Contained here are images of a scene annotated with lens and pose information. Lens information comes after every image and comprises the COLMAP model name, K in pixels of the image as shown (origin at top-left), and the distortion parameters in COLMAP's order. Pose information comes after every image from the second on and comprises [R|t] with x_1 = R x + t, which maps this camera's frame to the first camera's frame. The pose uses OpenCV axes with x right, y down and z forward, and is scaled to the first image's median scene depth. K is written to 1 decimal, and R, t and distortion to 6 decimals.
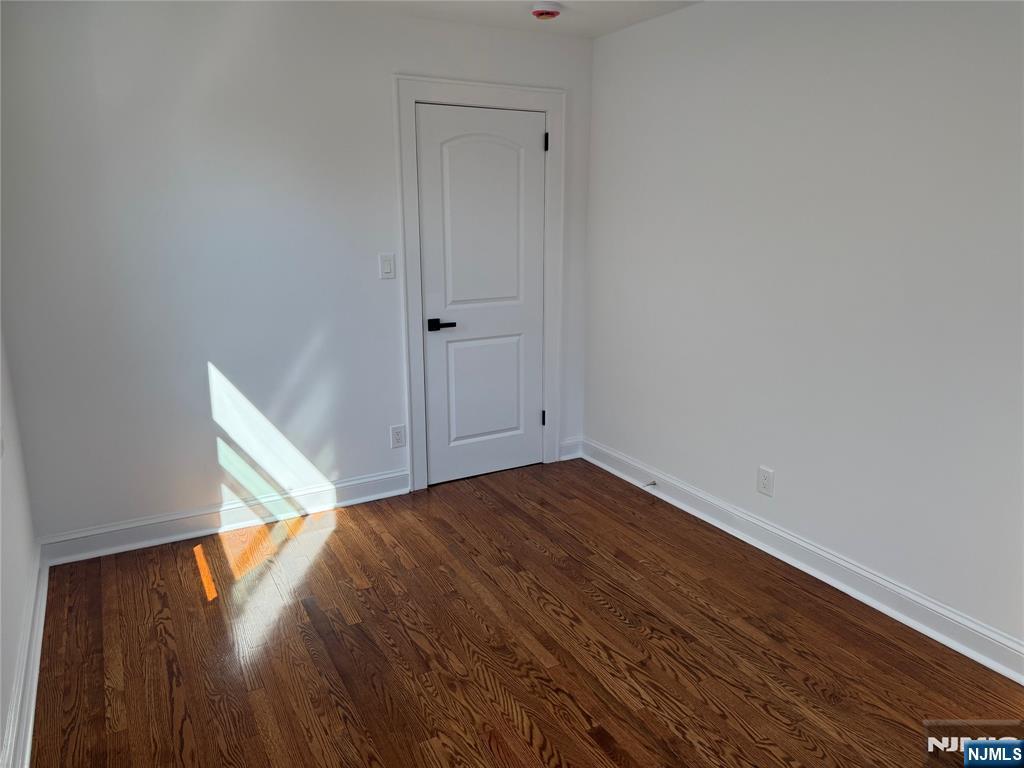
lens RADIAL K [[714.4, 0, 510.5], [0, 714.4, 382.3], [0, 0, 1]] dist [0.049182, -0.064543]
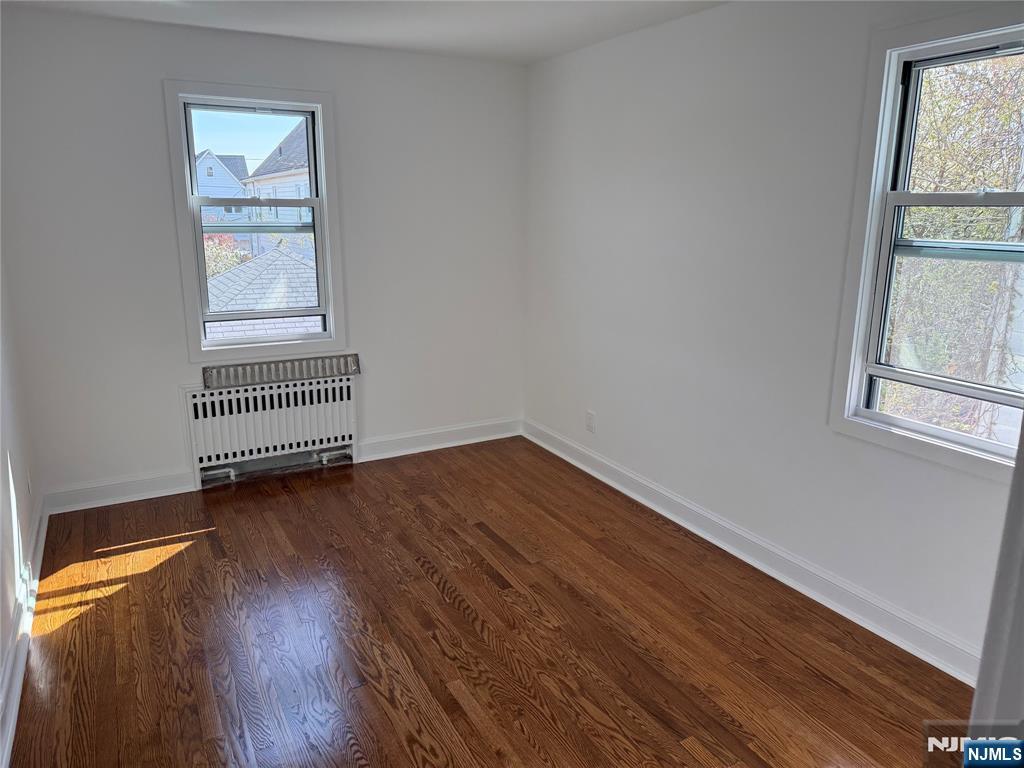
lens RADIAL K [[714.4, 0, 507.0], [0, 714.4, 379.2], [0, 0, 1]] dist [0.049182, -0.064543]
pose [[-0.999909, -0.008418, 0.010551, -0.022054], [-0.002589, 0.886820, 0.462107, -0.442826], [-0.013247, 0.462038, -0.886761, 1.710565]]
